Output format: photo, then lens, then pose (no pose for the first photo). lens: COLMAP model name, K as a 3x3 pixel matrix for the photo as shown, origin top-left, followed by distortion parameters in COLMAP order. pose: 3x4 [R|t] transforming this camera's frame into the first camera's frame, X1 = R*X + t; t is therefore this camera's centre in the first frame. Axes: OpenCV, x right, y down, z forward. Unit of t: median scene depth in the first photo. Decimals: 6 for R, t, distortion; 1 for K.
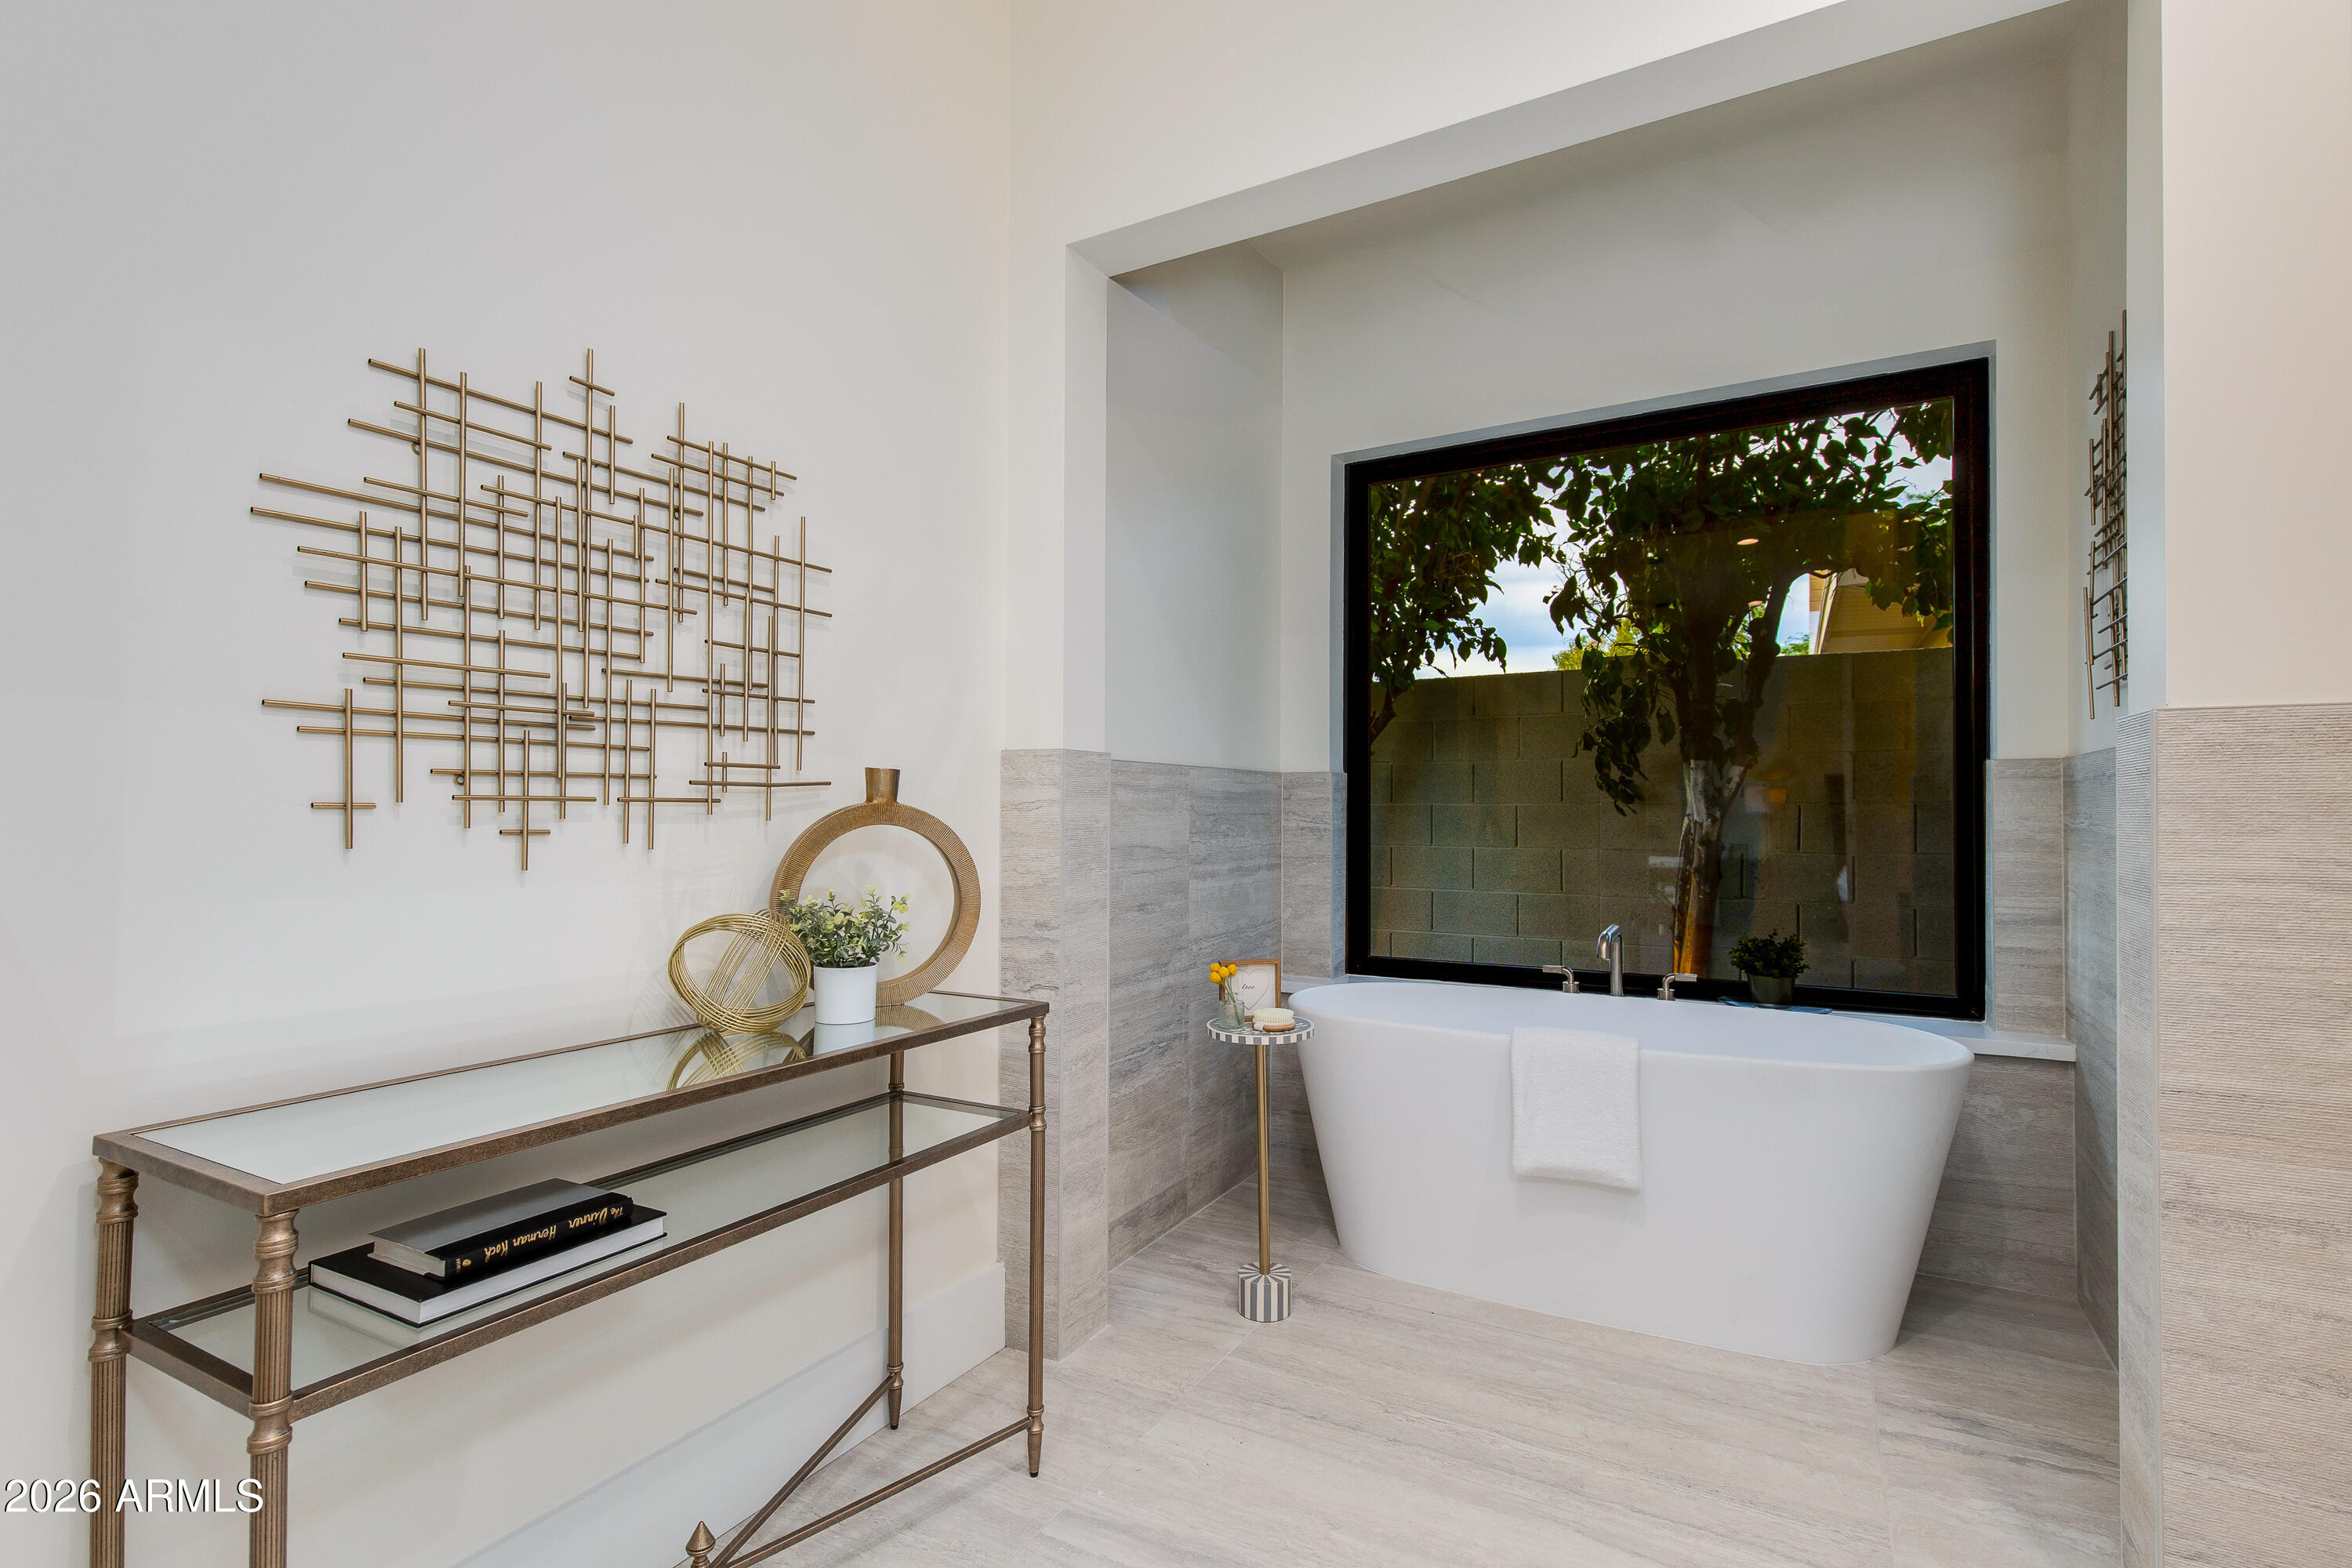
lens RADIAL K [[1079.2, 0, 1176.0], [0, 1079.2, 784.0], [0, 0, 1]] dist [-0.000393, 0.000660]
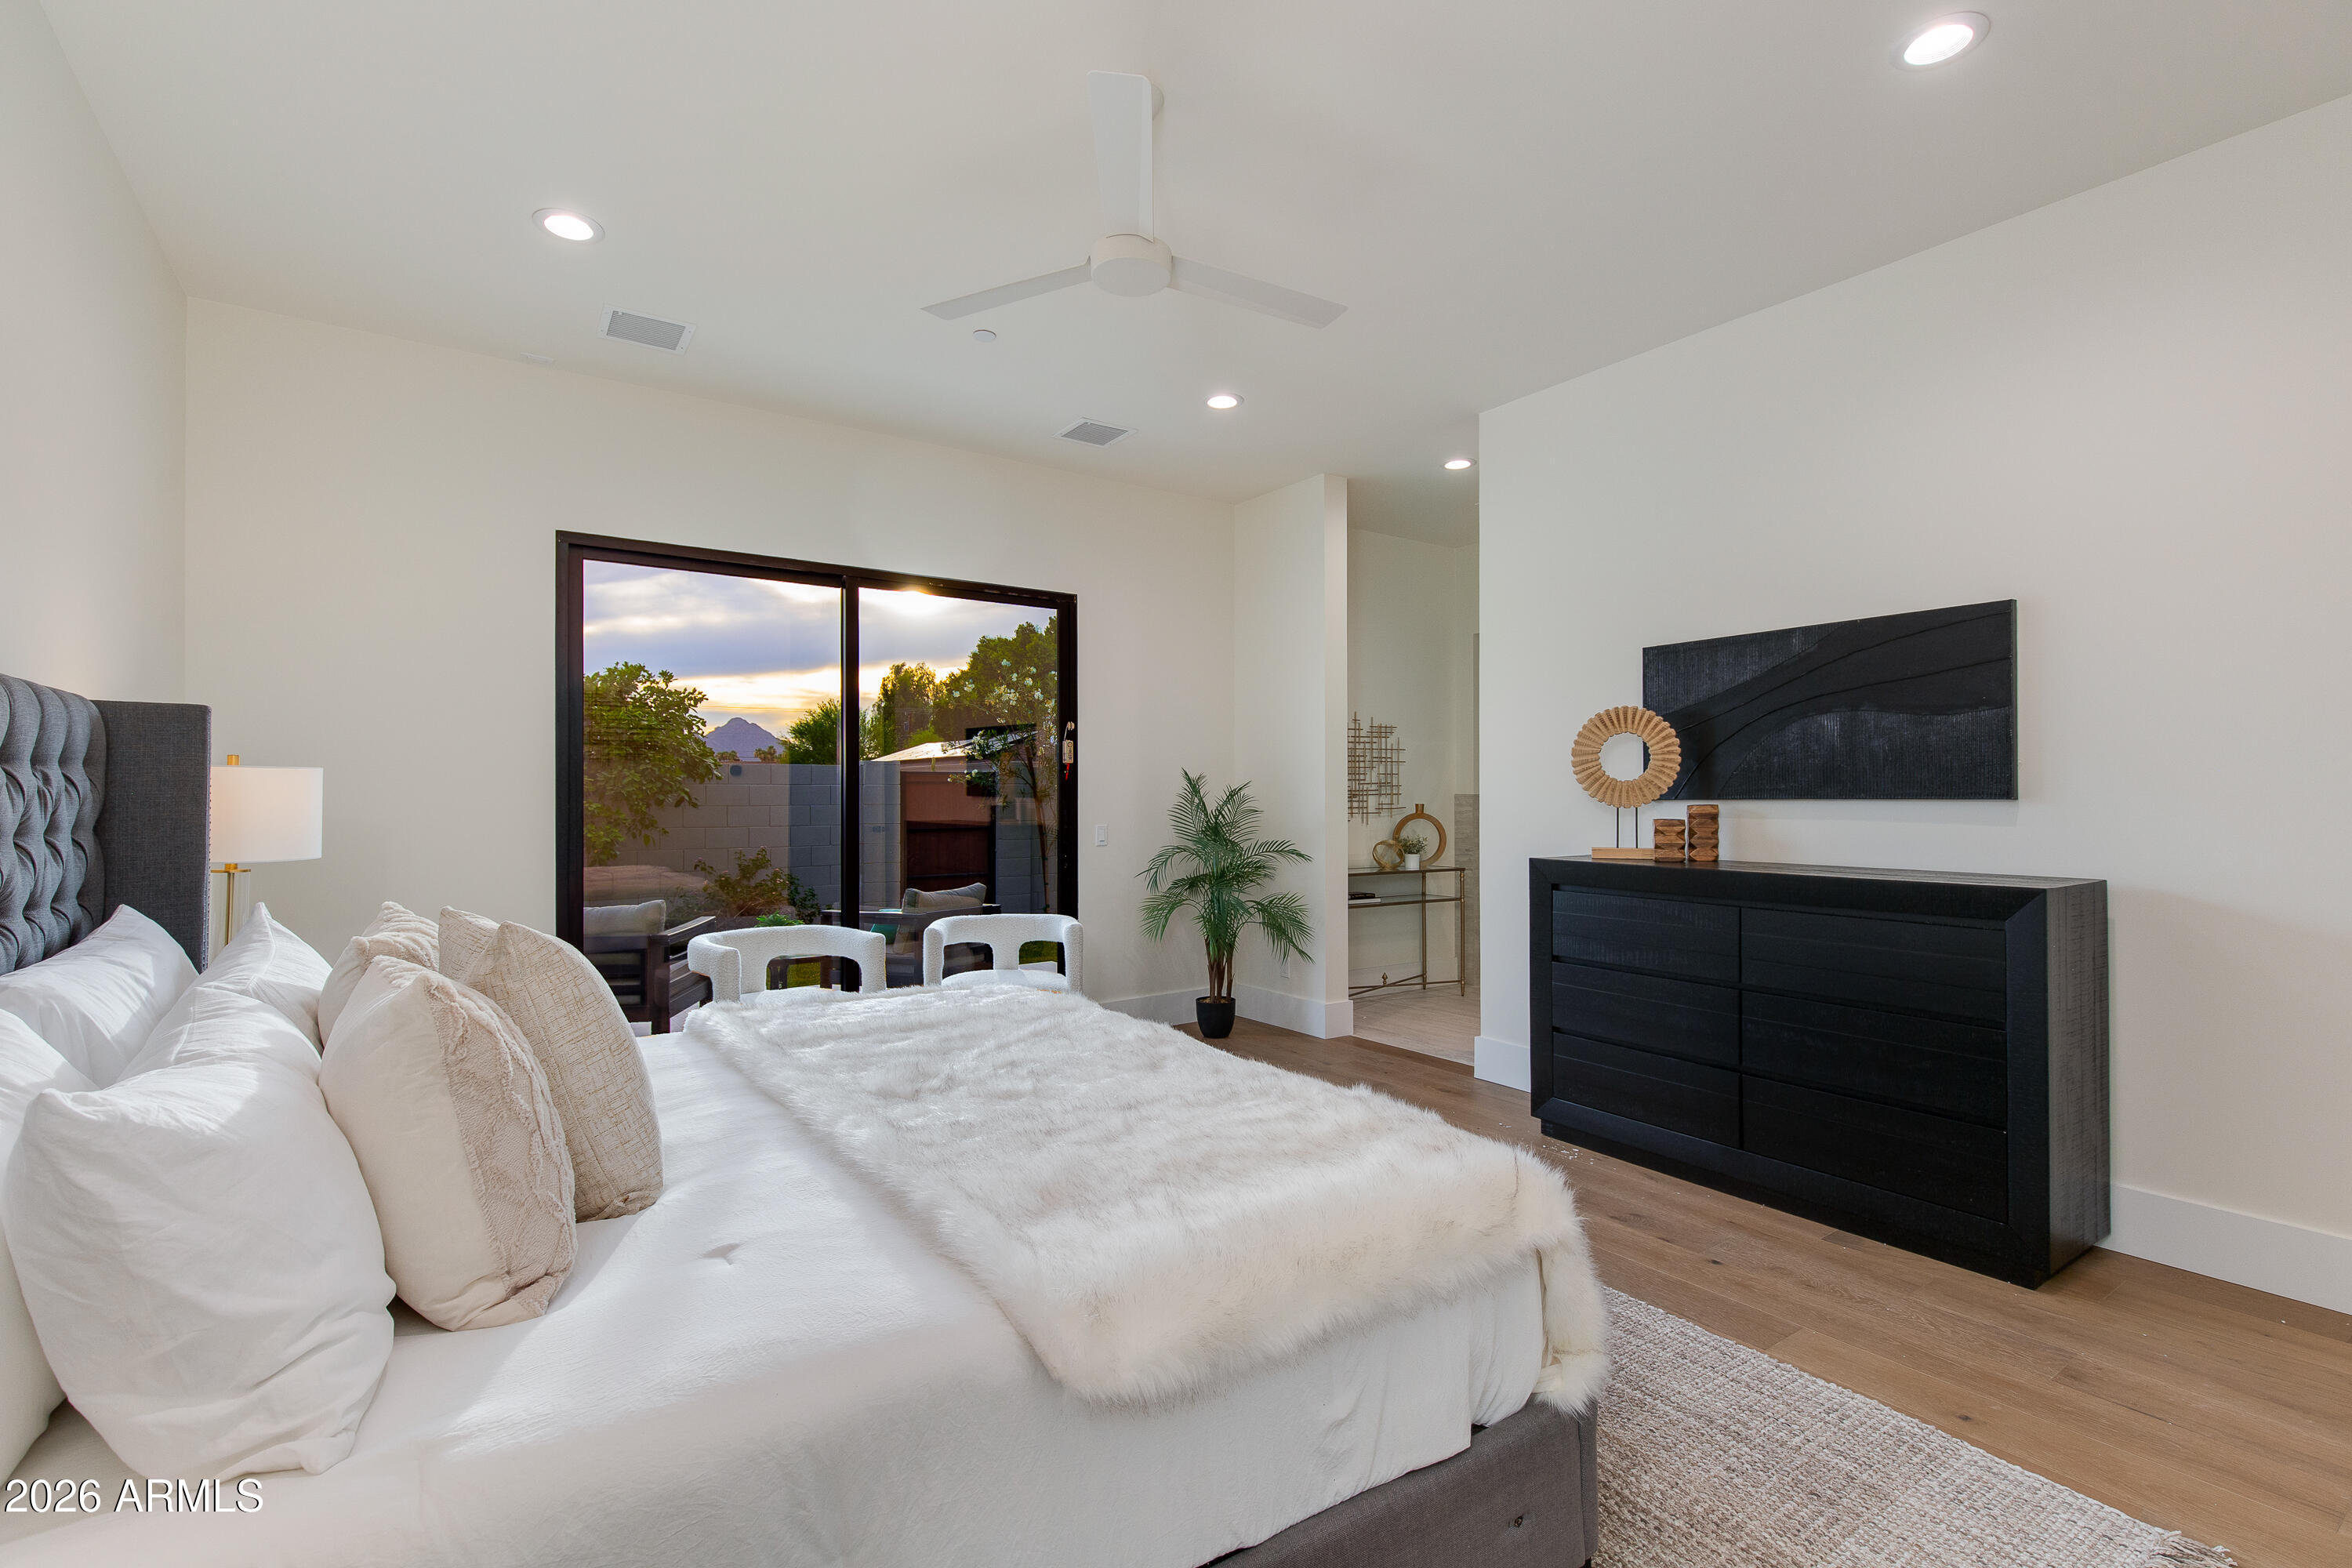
lens RADIAL K [[1079.2, 0, 1176.0], [0, 1079.2, 784.0], [0, 0, 1]] dist [-0.000393, 0.000660]
pose [[0.899084, -0.011170, -0.437634, 0.632706], [0.010776, 0.999936, -0.003384, -0.082750], [0.437644, -0.001674, 0.899147, -2.855212]]
